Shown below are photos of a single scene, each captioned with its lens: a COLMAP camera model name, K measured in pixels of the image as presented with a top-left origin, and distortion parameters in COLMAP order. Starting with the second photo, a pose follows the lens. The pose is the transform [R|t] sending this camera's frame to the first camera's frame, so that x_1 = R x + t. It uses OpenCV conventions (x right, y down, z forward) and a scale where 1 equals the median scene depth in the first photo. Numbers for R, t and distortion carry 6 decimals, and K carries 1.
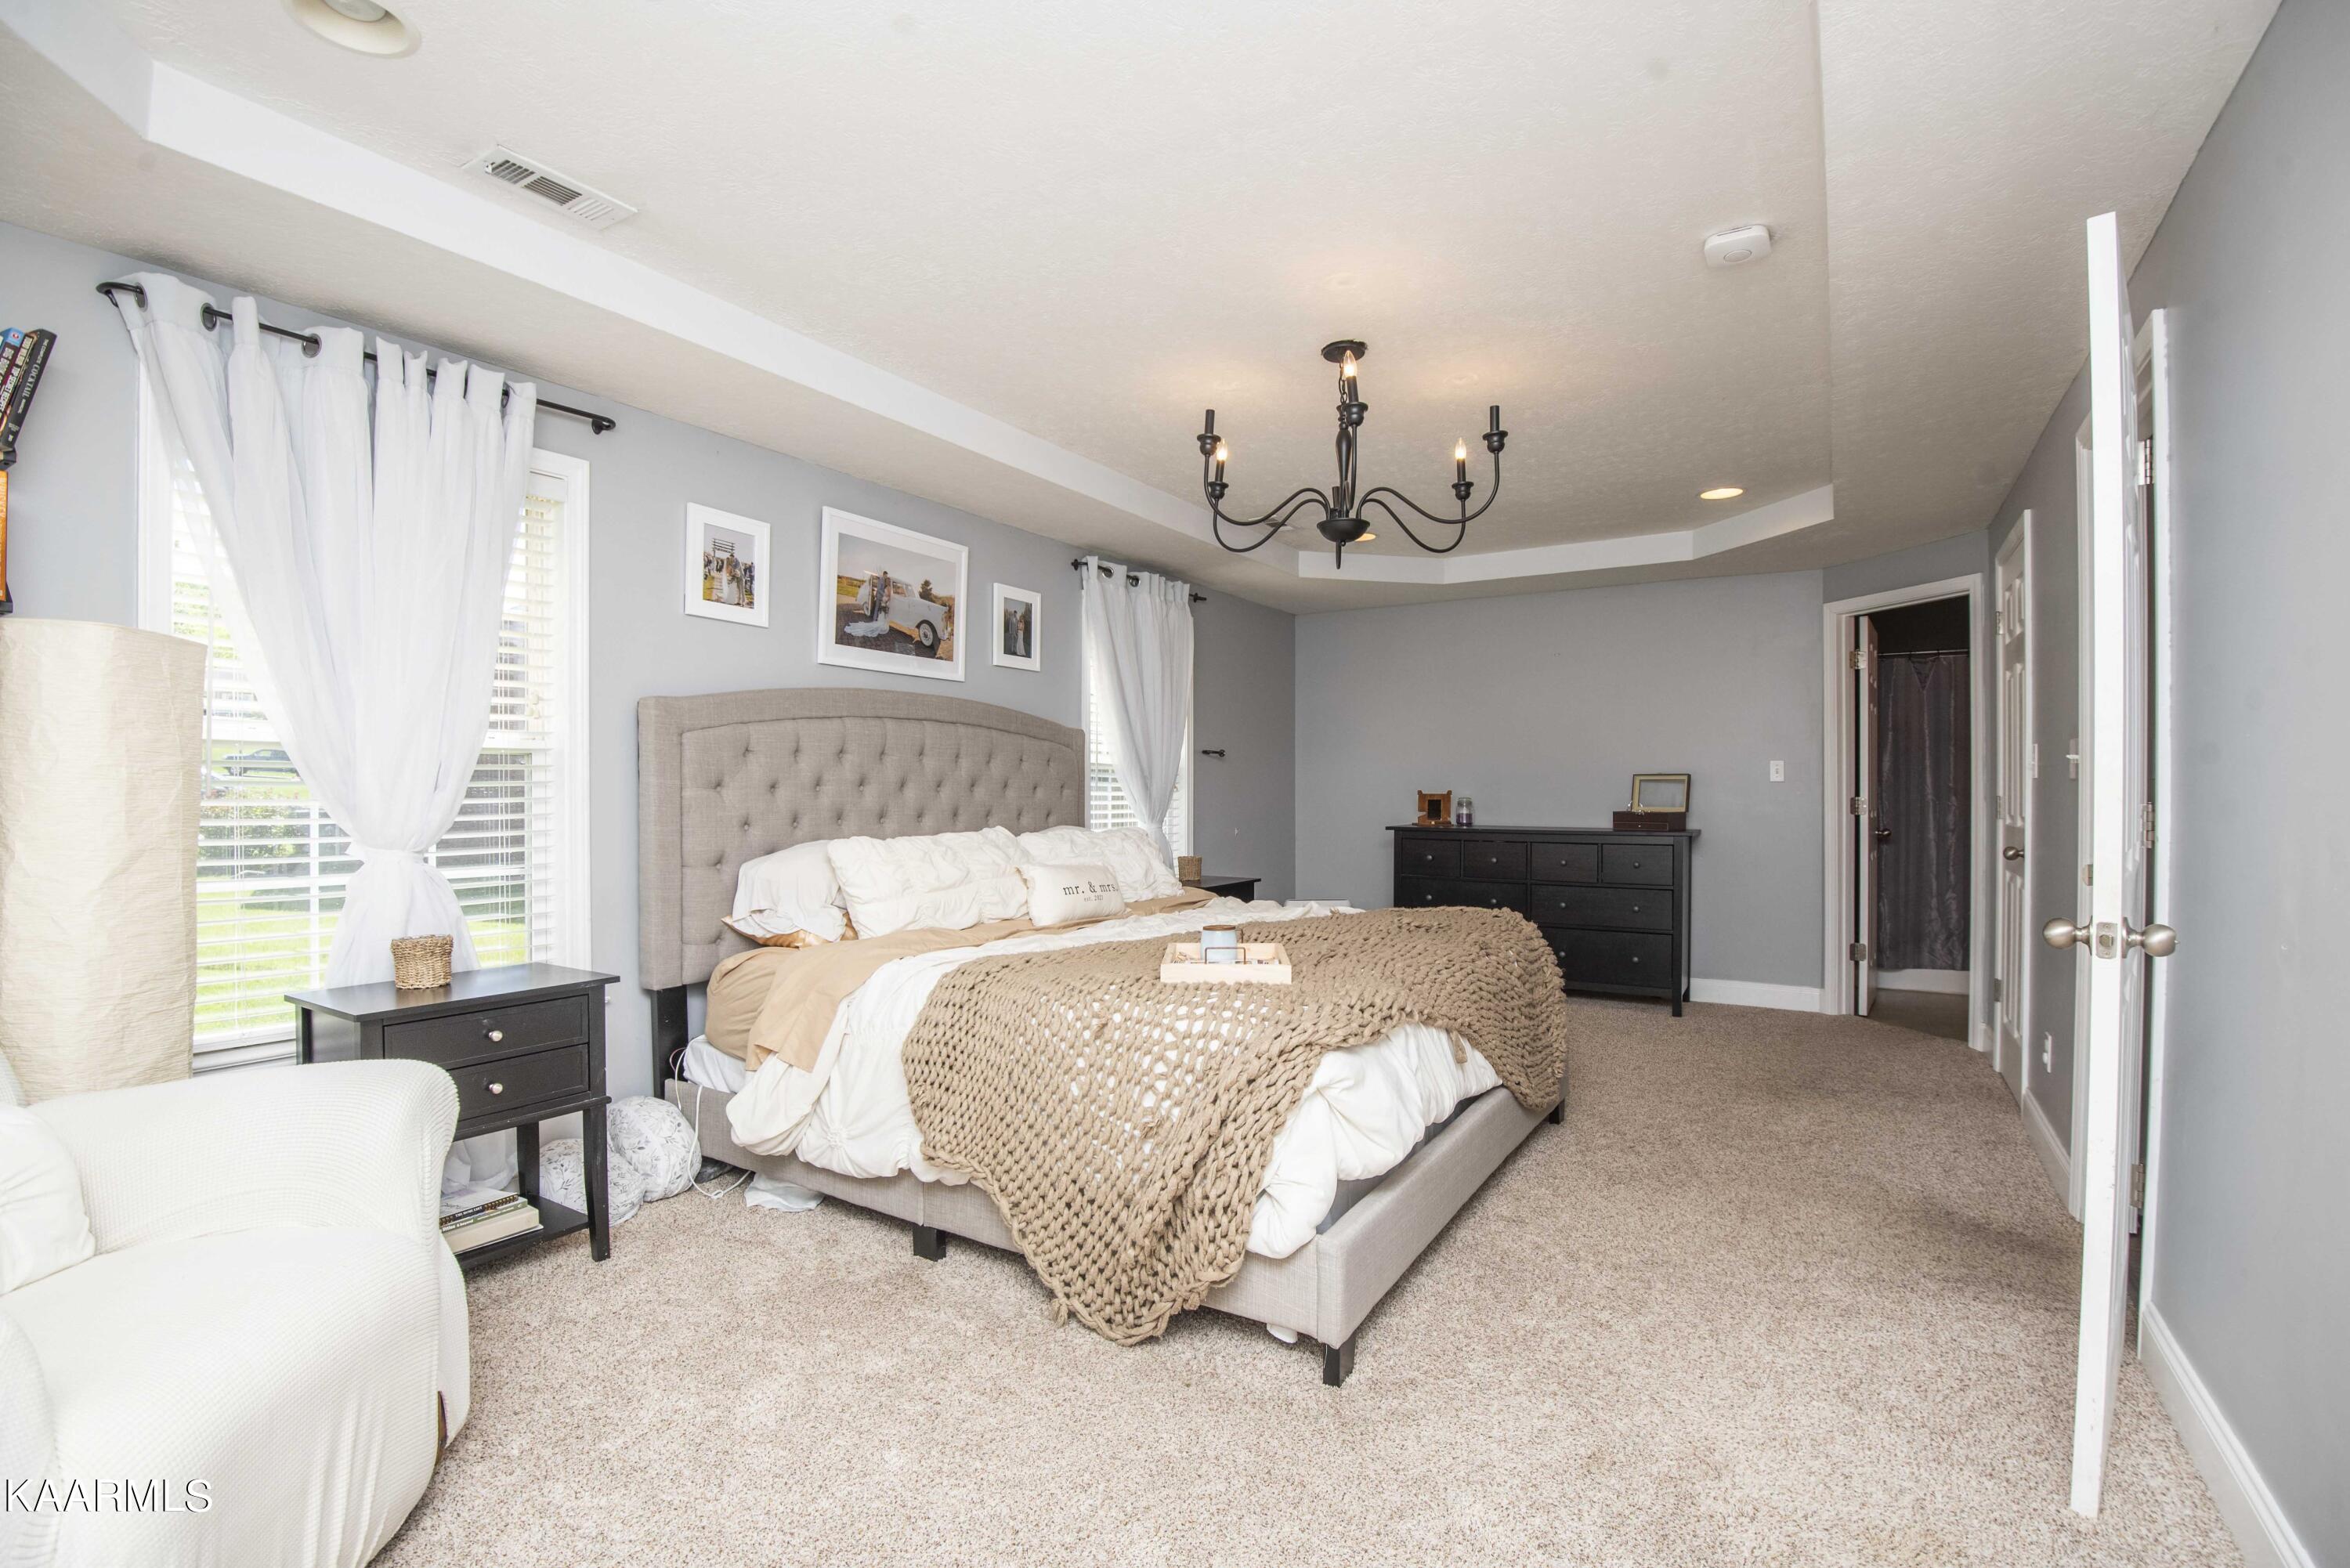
lens RADIAL K [[1070.9, 0, 1172.0], [0, 1070.9, 796.0], [0, 0, 1]] dist [-0.004352, -0.023031]
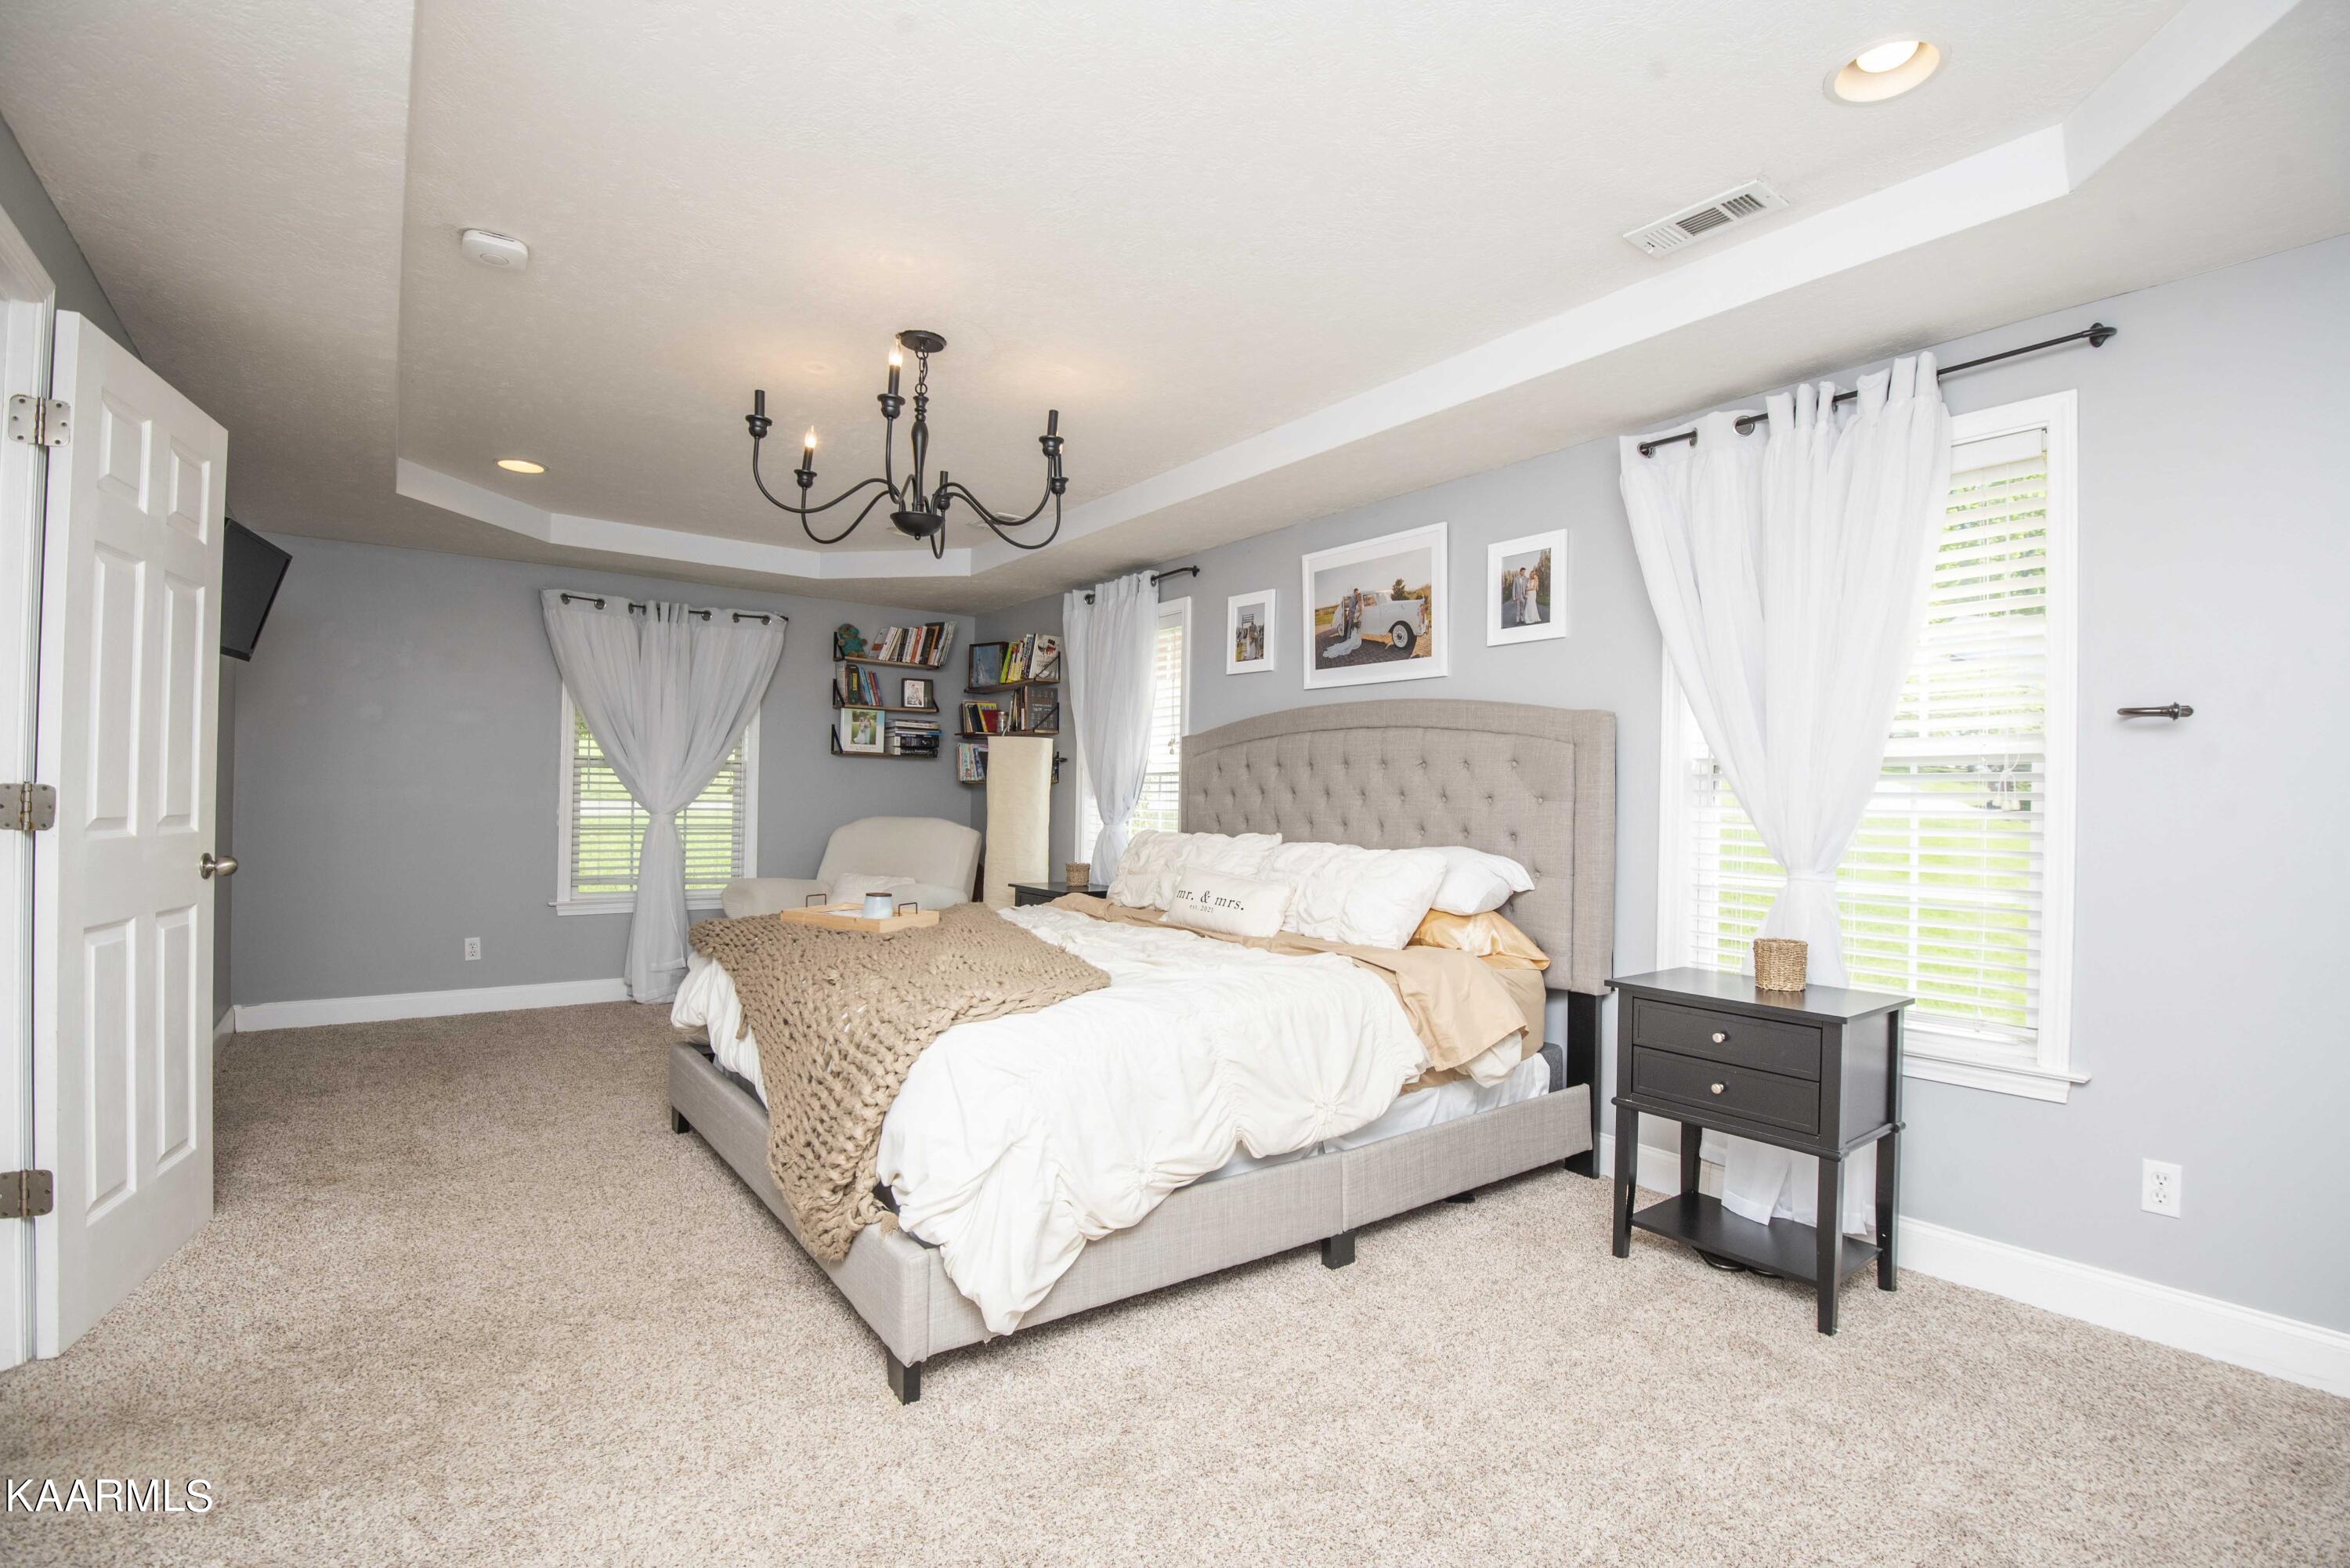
lens RADIAL K [[1070.9, 0, 1172.0], [0, 1070.9, 796.0], [0, 0, 1]] dist [-0.004352, -0.023031]
pose [[-0.369529, -0.002462, -0.929216, 0.745897], [-0.017098, 0.999845, 0.004150, -0.009678], [0.929062, 0.017421, -0.369514, 1.194244]]
